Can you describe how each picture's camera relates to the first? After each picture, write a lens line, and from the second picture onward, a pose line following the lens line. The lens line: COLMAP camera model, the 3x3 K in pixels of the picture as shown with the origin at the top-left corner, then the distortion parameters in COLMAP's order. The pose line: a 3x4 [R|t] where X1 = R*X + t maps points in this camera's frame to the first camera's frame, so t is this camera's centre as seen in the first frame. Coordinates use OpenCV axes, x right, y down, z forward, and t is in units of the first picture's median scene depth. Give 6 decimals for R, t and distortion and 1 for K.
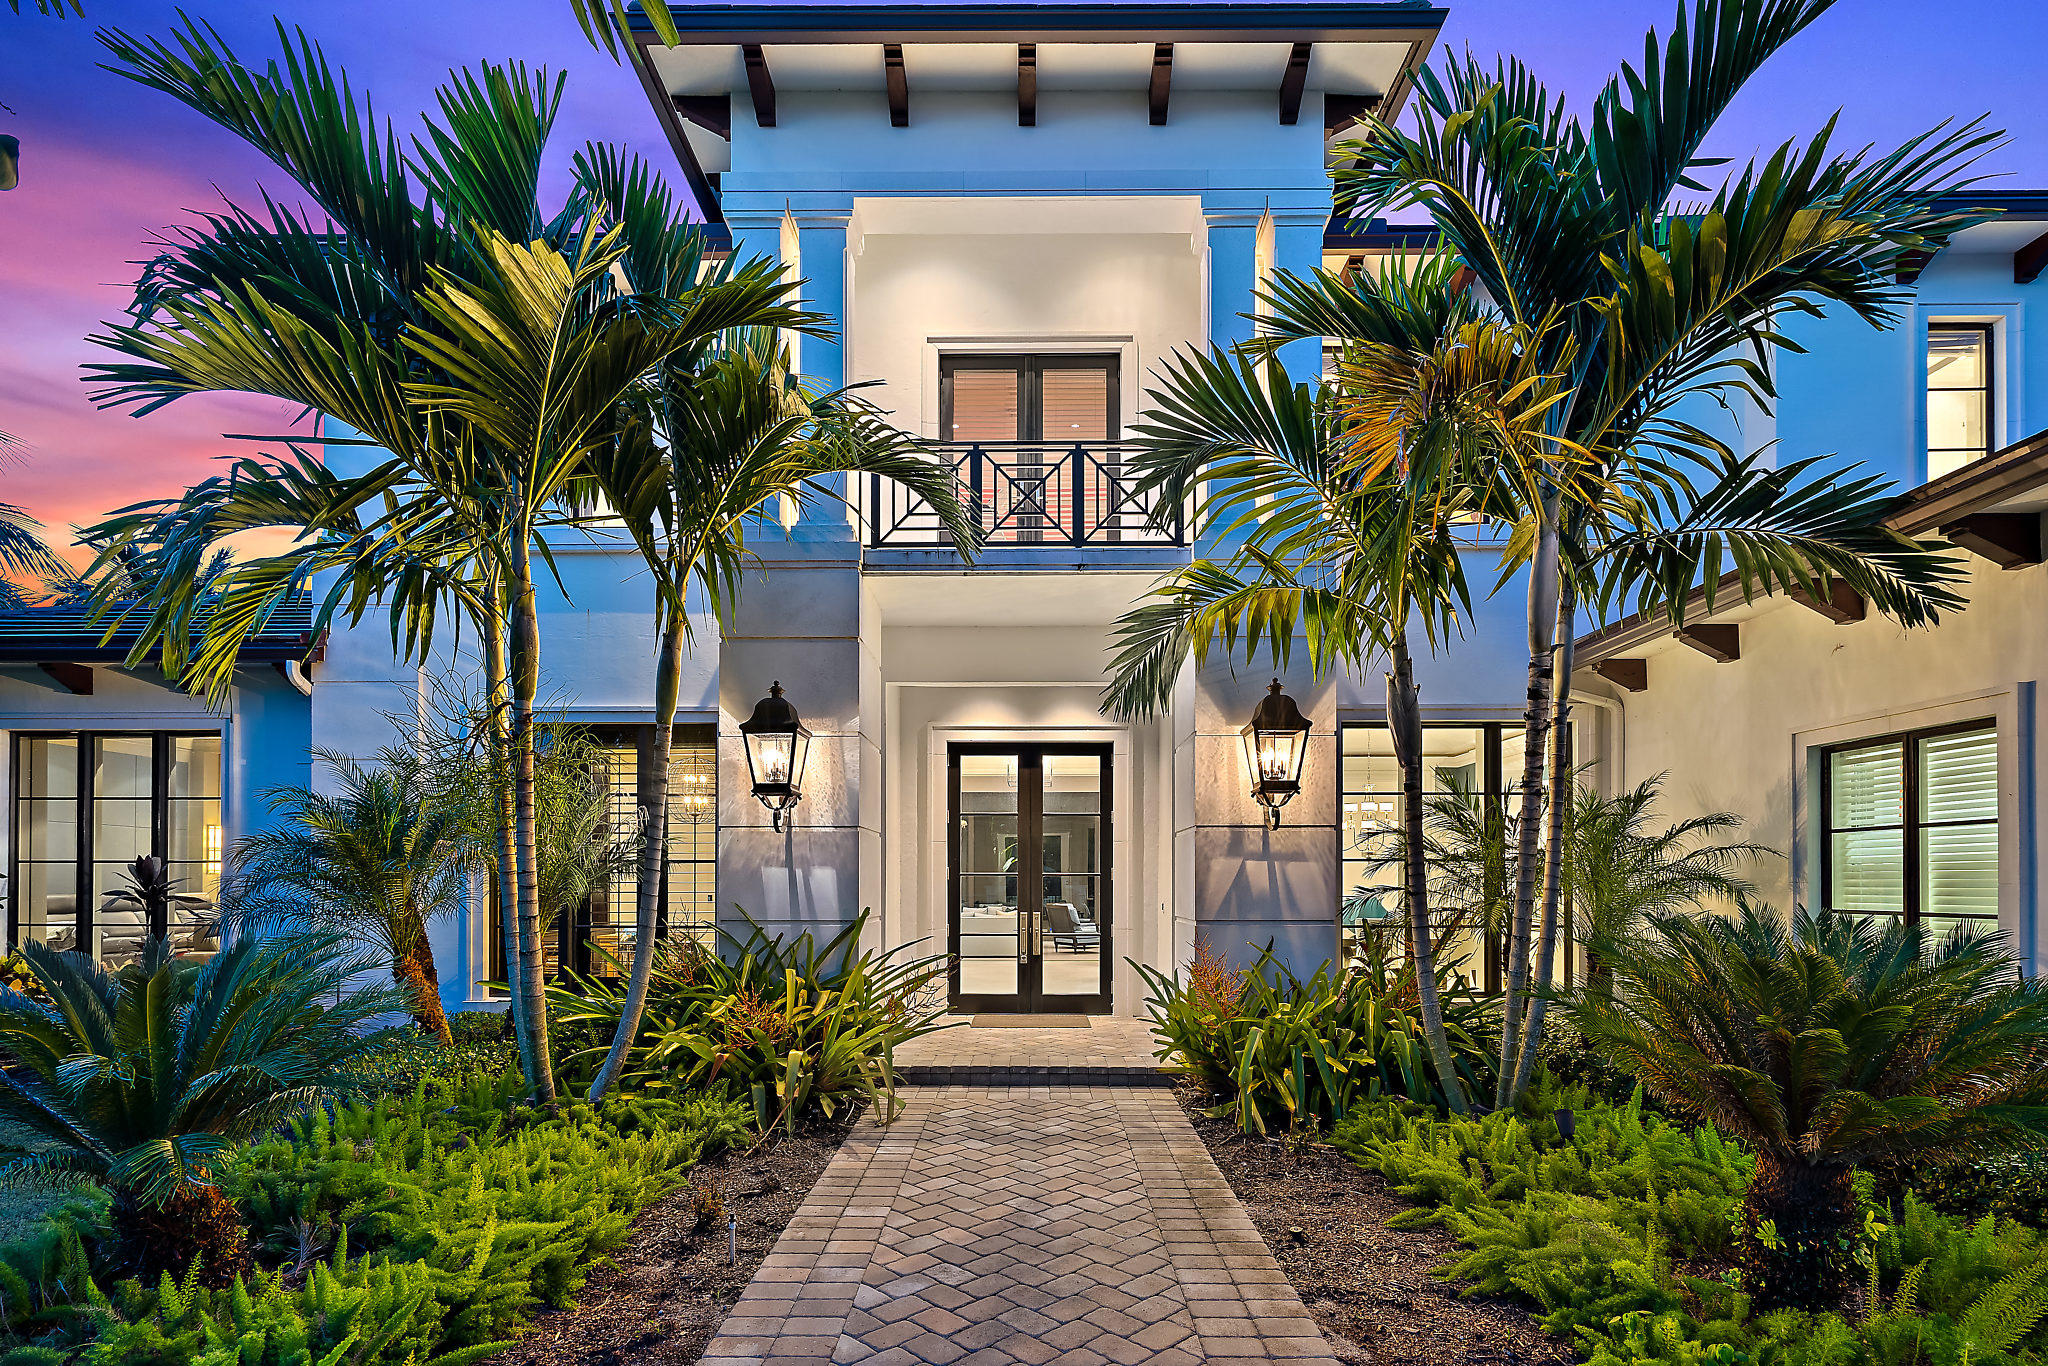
lens RADIAL K [[1017.5, 0, 964.2], [0, 1017.5, 864.8], [0, 0, 1]] dist [-0.001619, 0.000103]
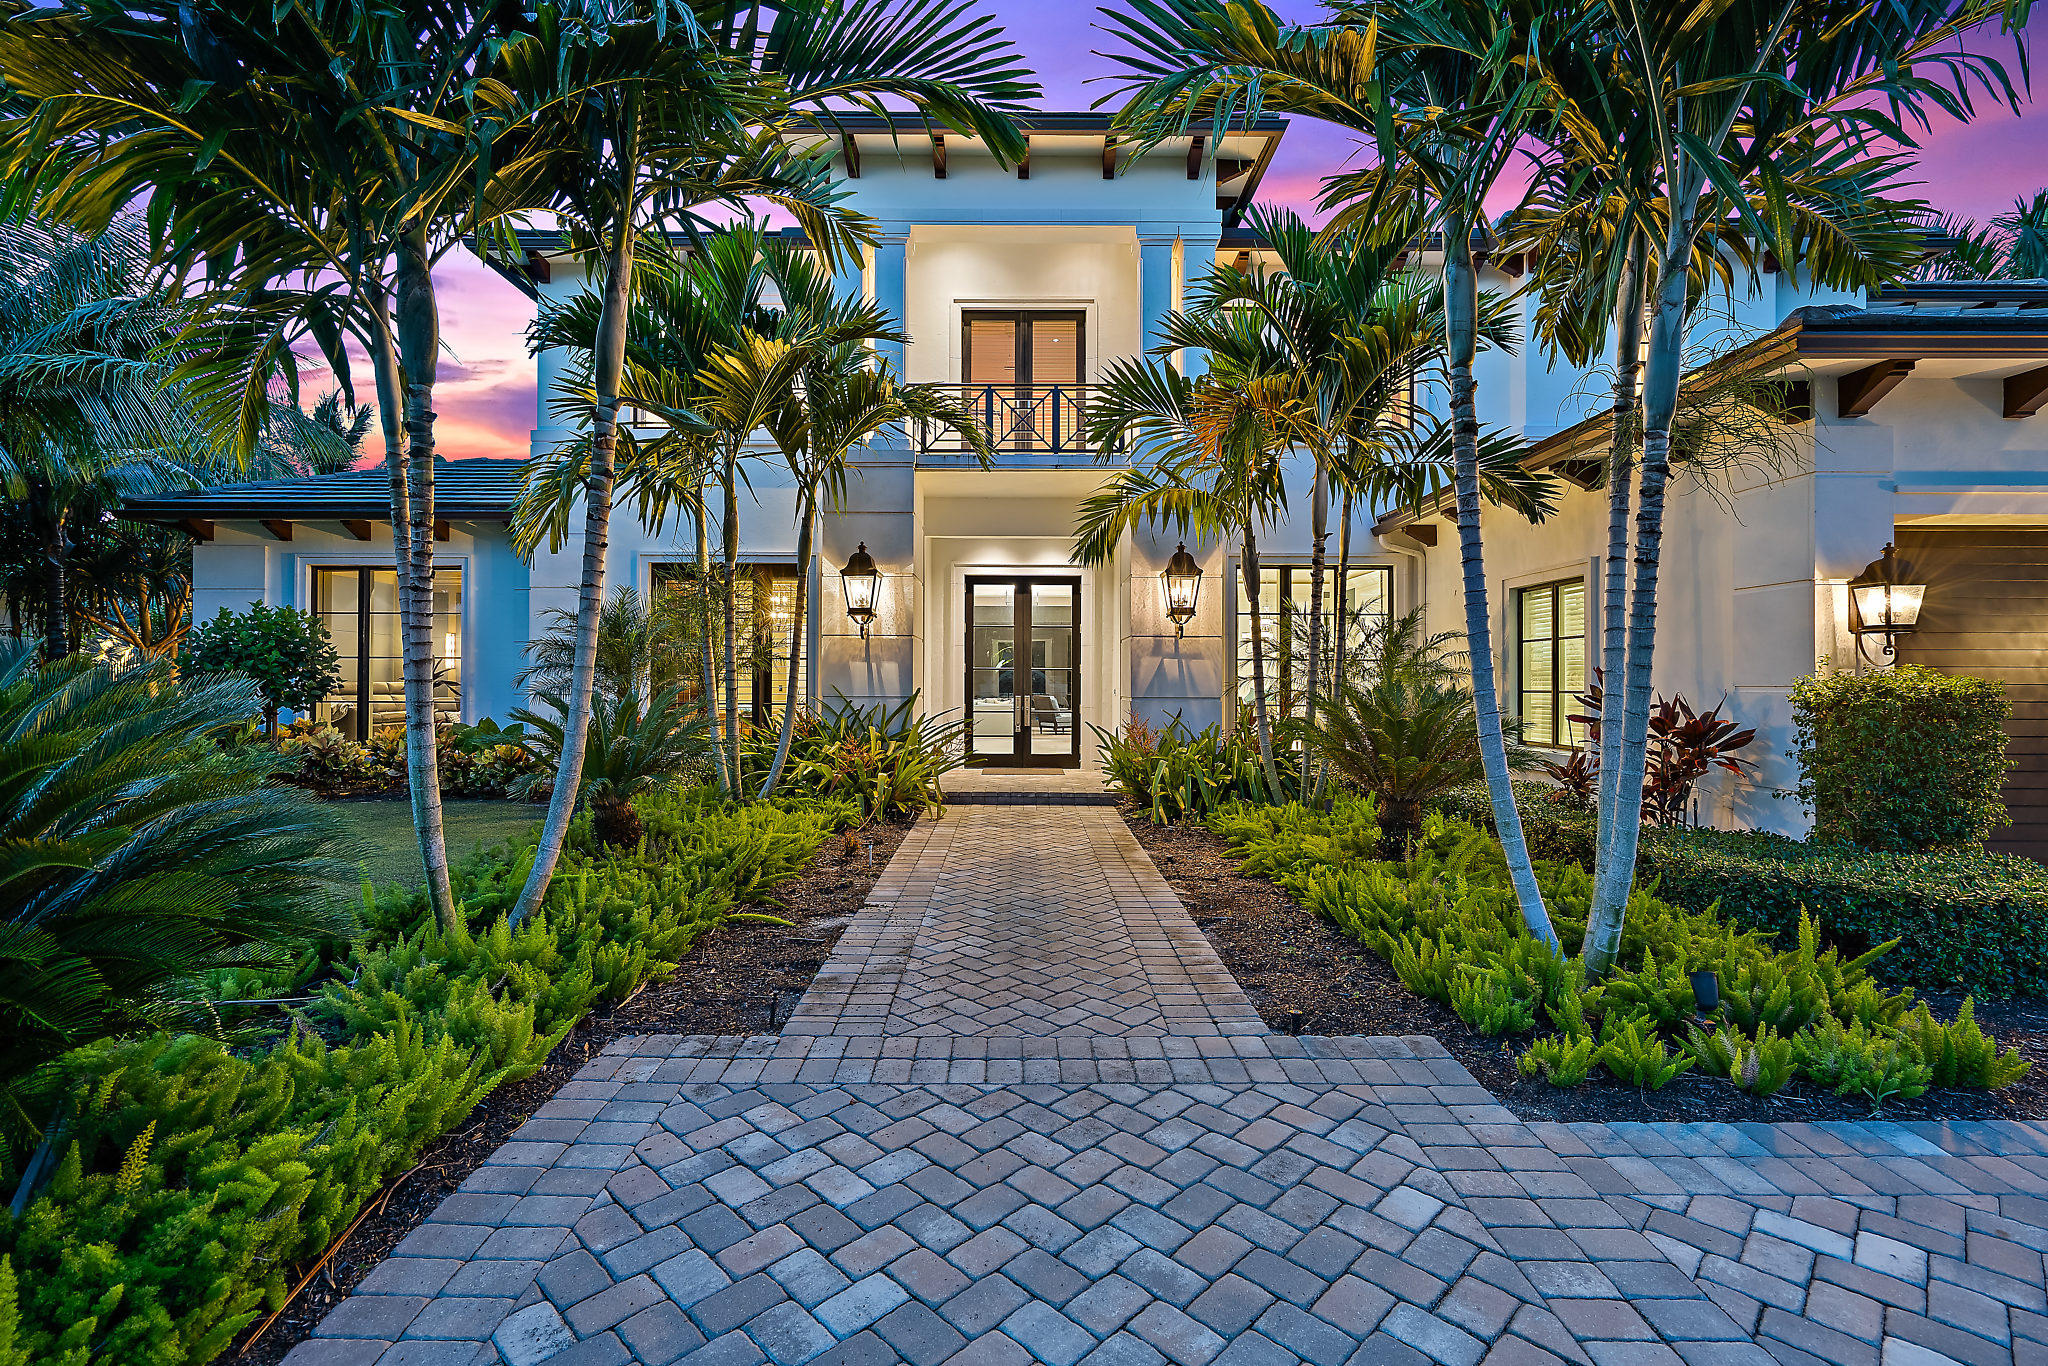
lens RADIAL K [[938.2, 0, 1019.5], [0, 938.2, 658.0], [0, 0, 1]] dist [-0.004205, 0.000226]
pose [[0.997777, 0.003258, 0.066569, -0.035667], [-0.002565, 0.999942, -0.010497, 0.010381], [-0.066599, 0.010303, 0.997727, -0.403843]]
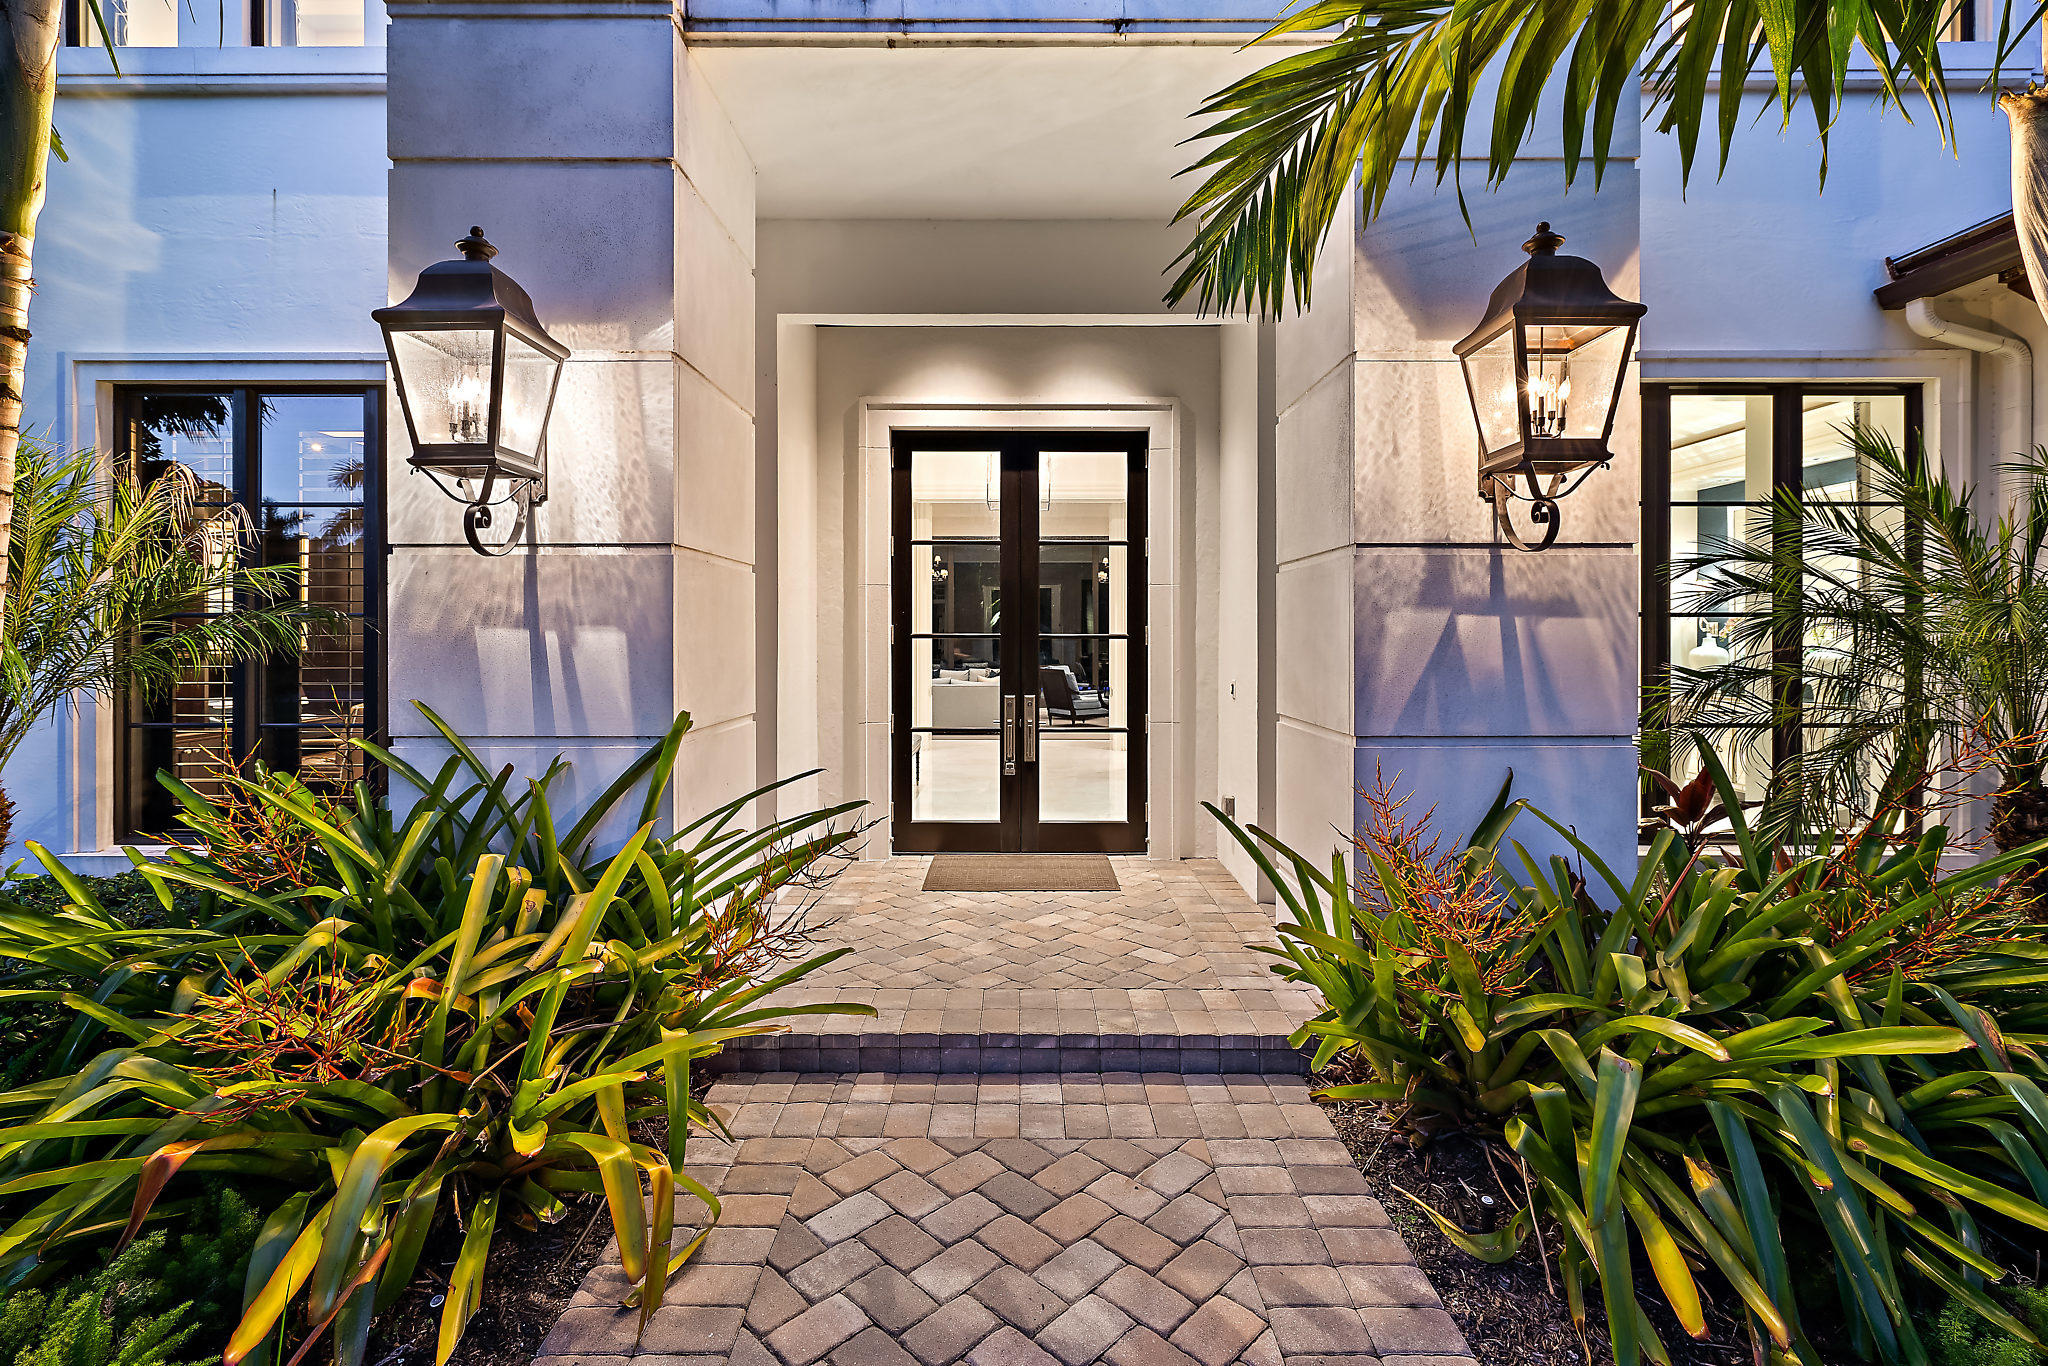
lens RADIAL K [[938.2, 0, 1019.5], [0, 938.2, 658.0], [0, 0, 1]] dist [-0.004205, 0.000226]
pose [[0.997846, -0.002651, 0.065544, 0.035275], [-0.000017, 0.999172, 0.040677, -0.001462], [-0.065598, -0.040591, 0.997020, 0.558213]]
